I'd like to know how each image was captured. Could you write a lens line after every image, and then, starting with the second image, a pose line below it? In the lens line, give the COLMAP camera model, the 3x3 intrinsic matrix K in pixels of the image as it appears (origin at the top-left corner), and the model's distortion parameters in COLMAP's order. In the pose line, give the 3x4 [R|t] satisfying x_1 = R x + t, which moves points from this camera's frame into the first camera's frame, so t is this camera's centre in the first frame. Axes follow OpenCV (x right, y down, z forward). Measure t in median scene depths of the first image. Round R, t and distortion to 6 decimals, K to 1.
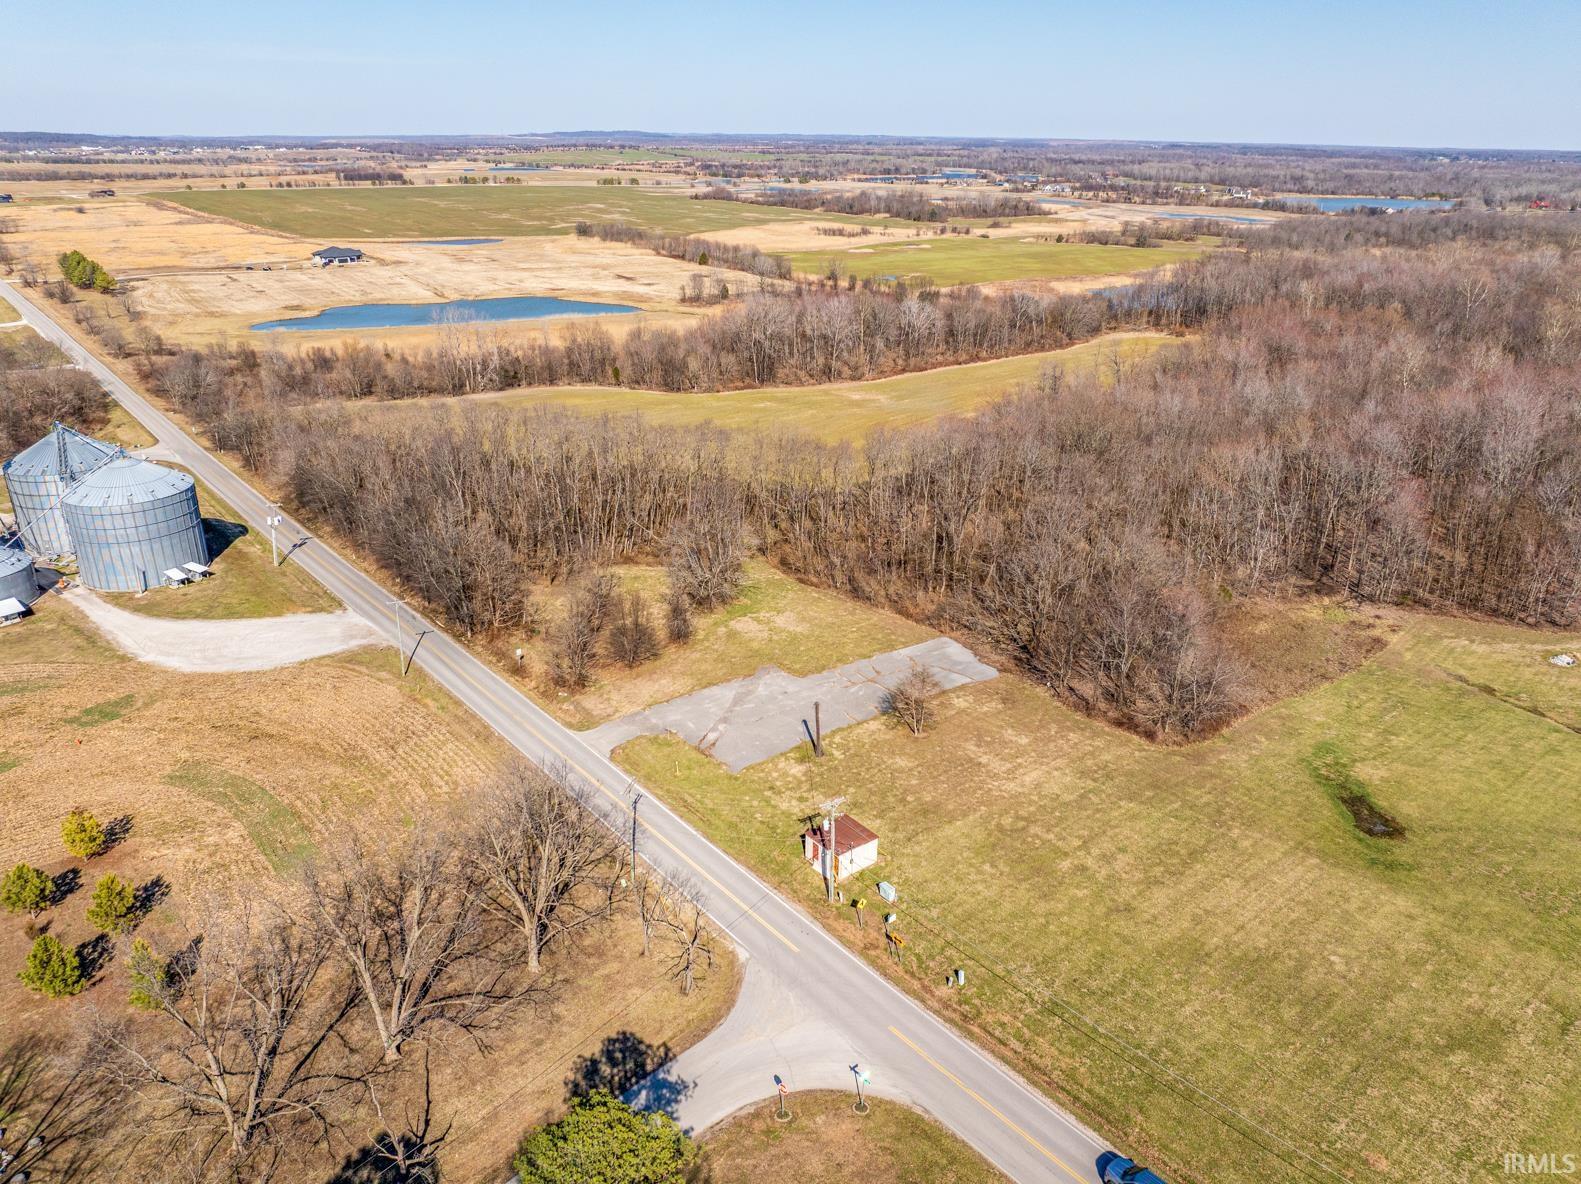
lens RADIAL K [[1116.6, 0, 785.7], [0, 1116.6, 587.3], [0, 0, 1]] dist [-0.053867, 0.023094]
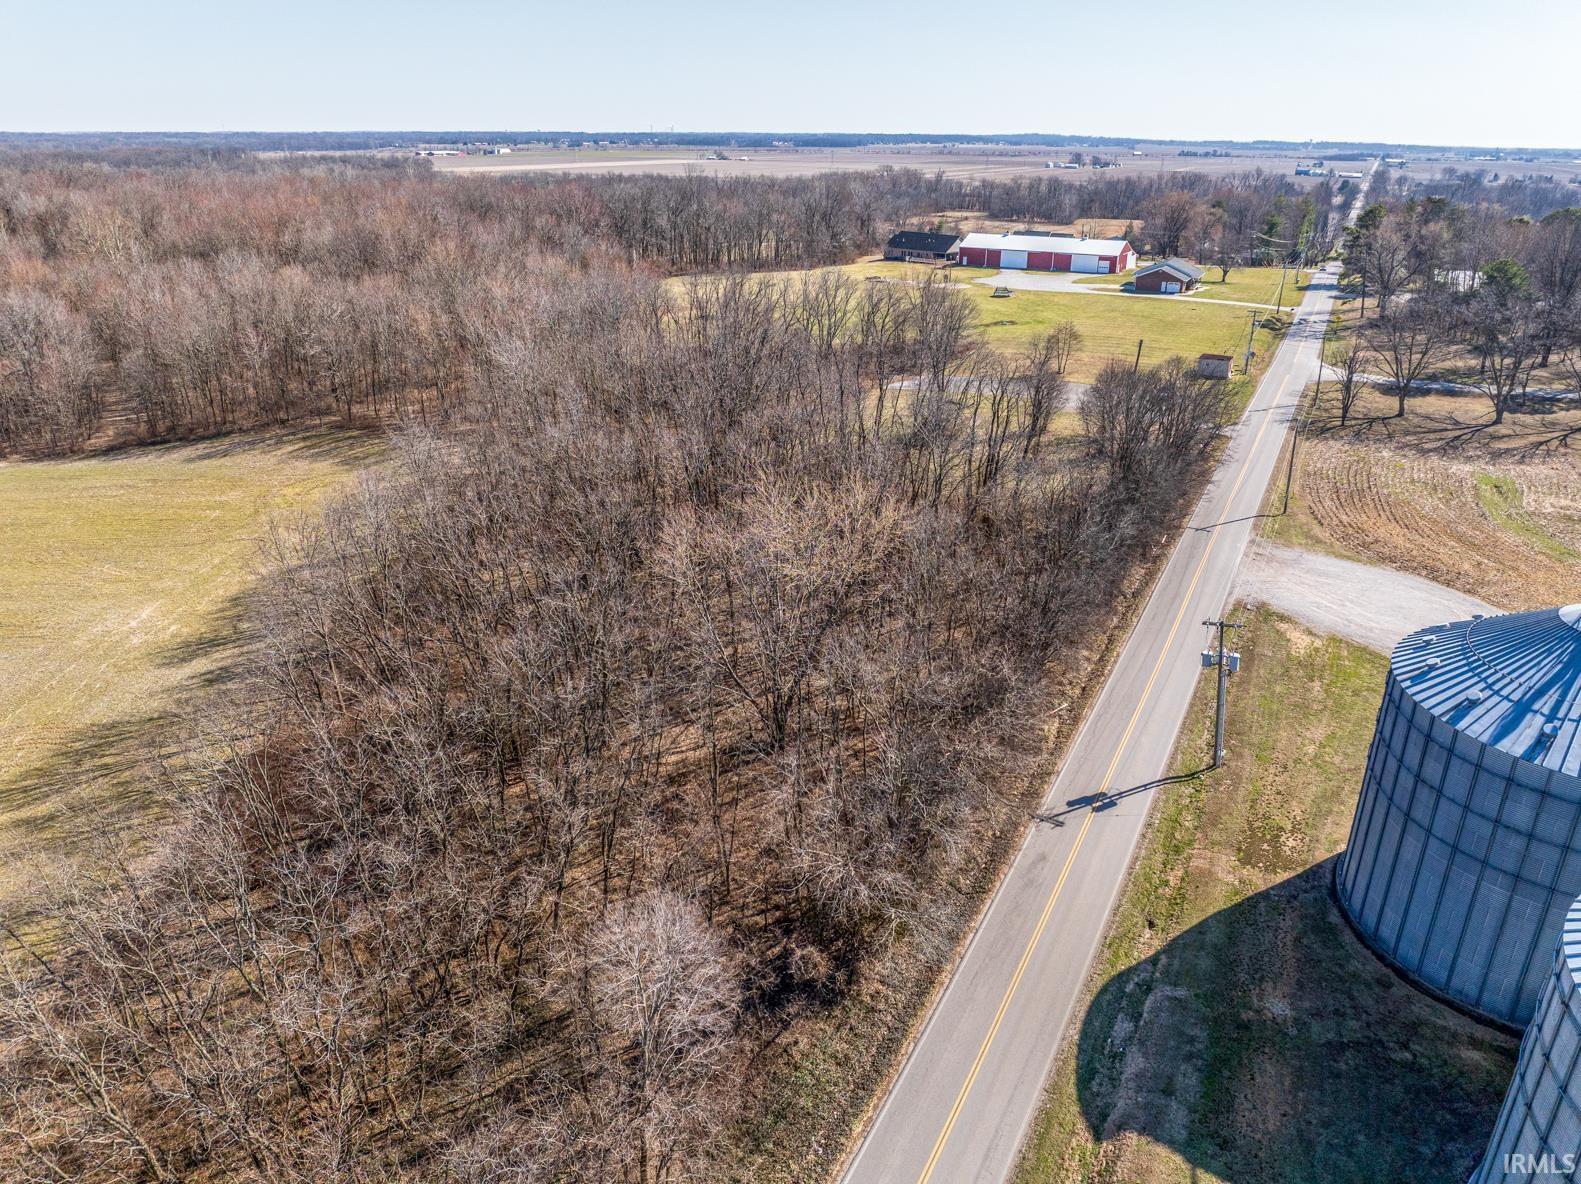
lens RADIAL K [[1116.6, 0, 785.7], [0, 1116.6, 587.3], [0, 0, 1]] dist [-0.053867, 0.023094]
pose [[-0.408416, -0.358885, 0.839284, -1.060938], [0.335744, 0.795945, 0.503734, -0.496321], [-0.848806, 0.487518, -0.204583, 1.754712]]
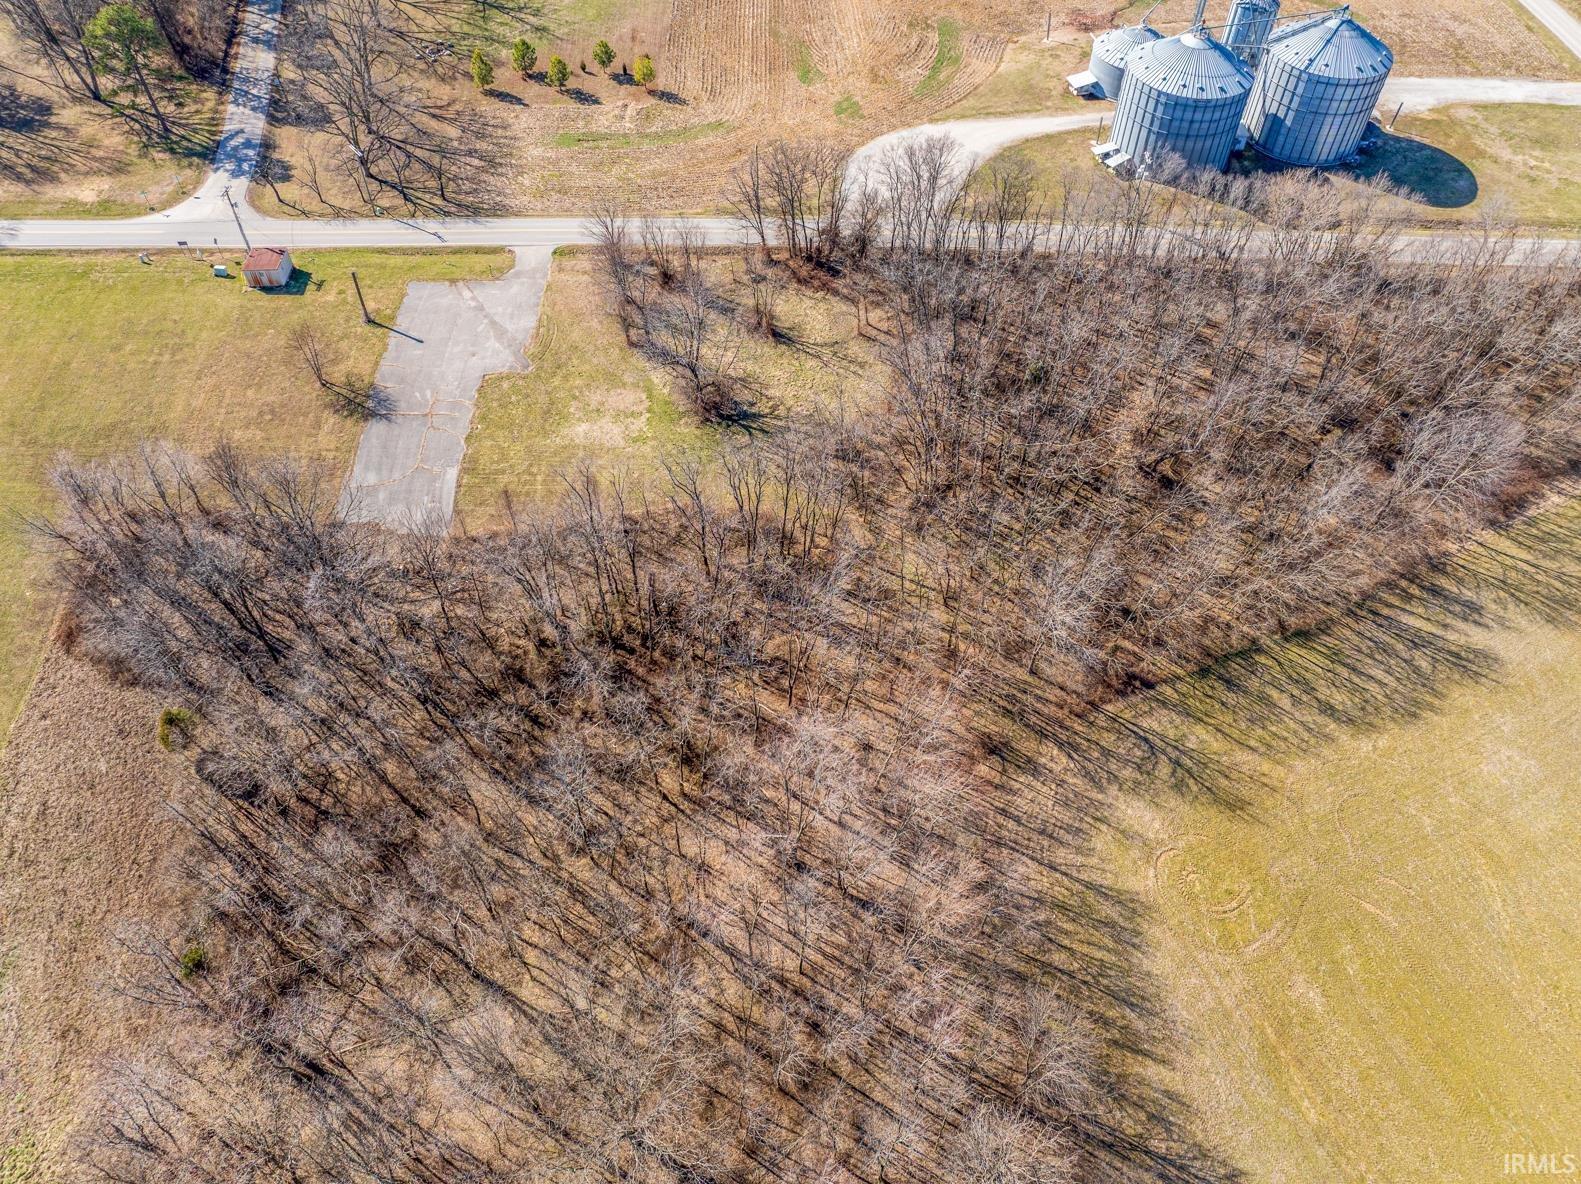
lens RADIAL K [[1119.9, 0, 783.5], [0, 1119.9, 578.2], [0, 0, 1]] dist [-0.047095, 0.001945]
pose [[-0.600584, 0.611141, -0.515563, 0.529080], [-0.311341, 0.415164, 0.854813, -0.862463], [0.736455, 0.673903, -0.059067, 1.543055]]
